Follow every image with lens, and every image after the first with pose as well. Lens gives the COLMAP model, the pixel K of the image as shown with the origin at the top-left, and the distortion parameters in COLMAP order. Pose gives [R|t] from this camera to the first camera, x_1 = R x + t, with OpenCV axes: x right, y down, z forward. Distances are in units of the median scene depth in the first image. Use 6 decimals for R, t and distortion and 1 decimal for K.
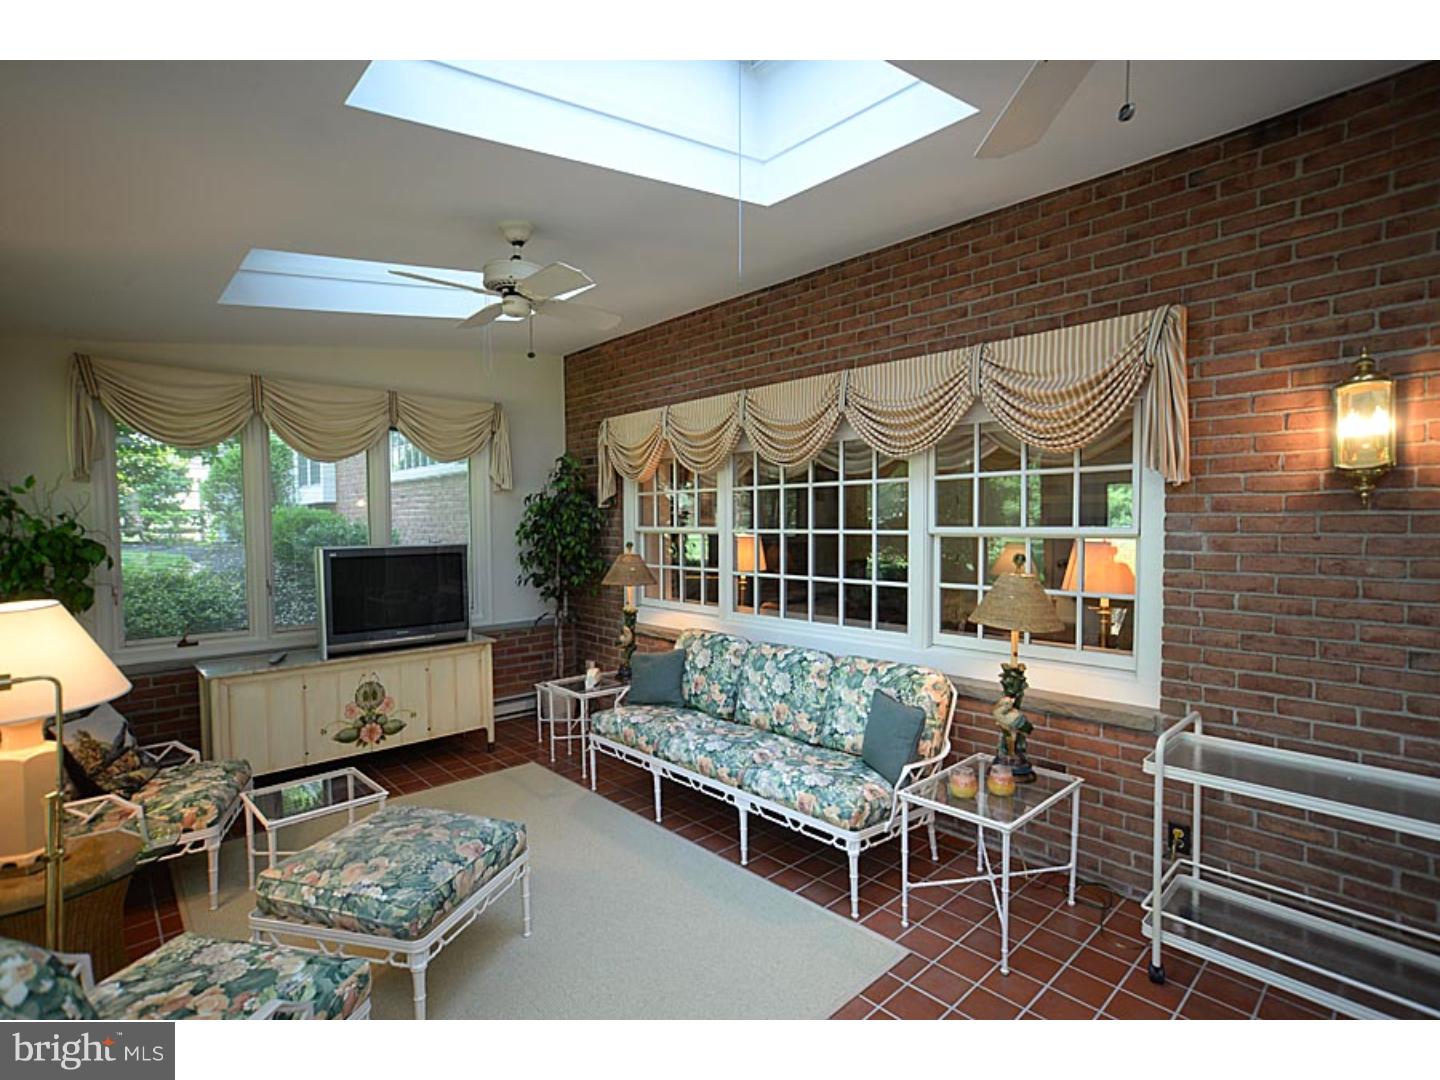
lens RADIAL K [[697.0, 0, 728.4], [0, 697.0, 552.3], [0, 0, 1]] dist [-0.048136, 0.044449]
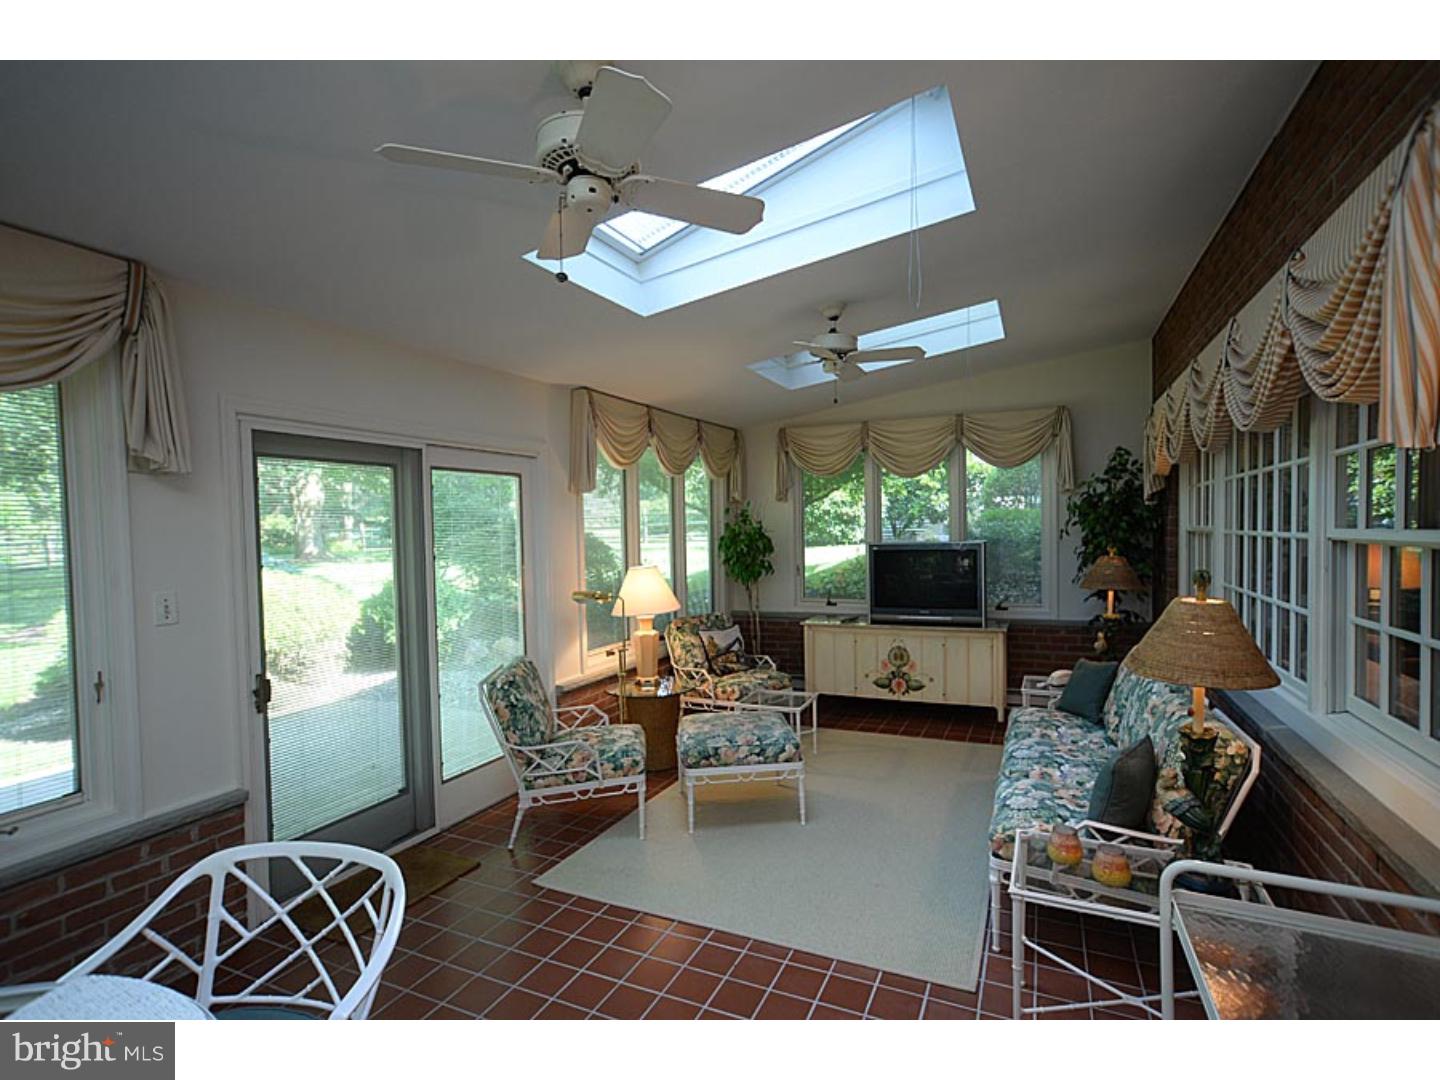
lens RADIAL K [[697.0, 0, 728.4], [0, 697.0, 552.3], [0, 0, 1]] dist [-0.048136, 0.044449]
pose [[0.383721, 0.029422, -0.922980, 0.564155], [-0.021317, 0.999508, 0.022999, -0.013700], [0.923203, 0.010850, 0.384159, 0.193313]]
